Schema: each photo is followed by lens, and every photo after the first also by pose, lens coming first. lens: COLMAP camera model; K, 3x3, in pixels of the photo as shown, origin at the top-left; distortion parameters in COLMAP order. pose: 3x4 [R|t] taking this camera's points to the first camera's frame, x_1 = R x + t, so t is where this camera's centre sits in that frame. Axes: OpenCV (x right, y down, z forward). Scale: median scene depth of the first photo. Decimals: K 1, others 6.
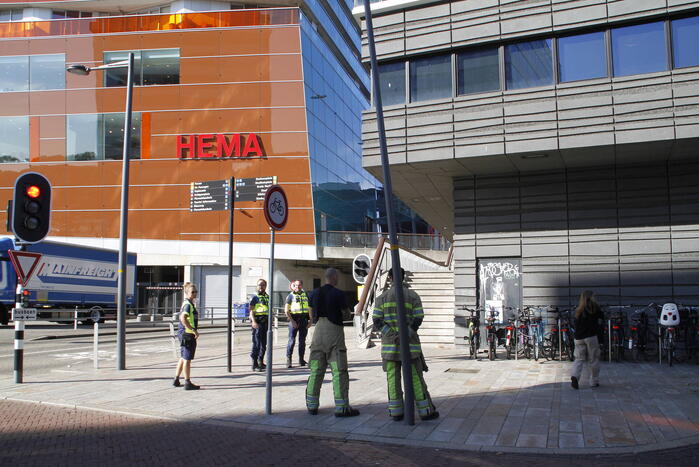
lens RADIAL K [[624.1, 0, 378.0], [0, 624.1, 225.1], [0, 0, 1]] dist [-0.156885, 0.105748]
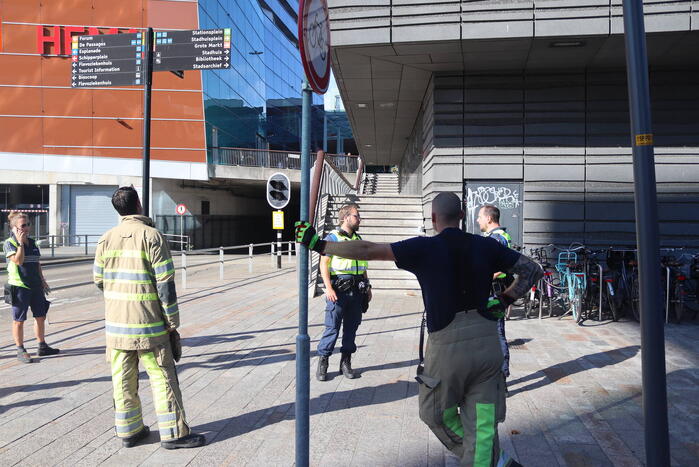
lens RADIAL K [[624.1, 0, 378.0], [0, 624.1, 225.1], [0, 0, 1]] dist [-0.156885, 0.105748]
pose [[0.979976, 0.010235, 0.198853, -0.086763], [-0.034412, 0.992356, 0.118513, 0.019173], [-0.196120, -0.122983, 0.972837, 0.246430]]
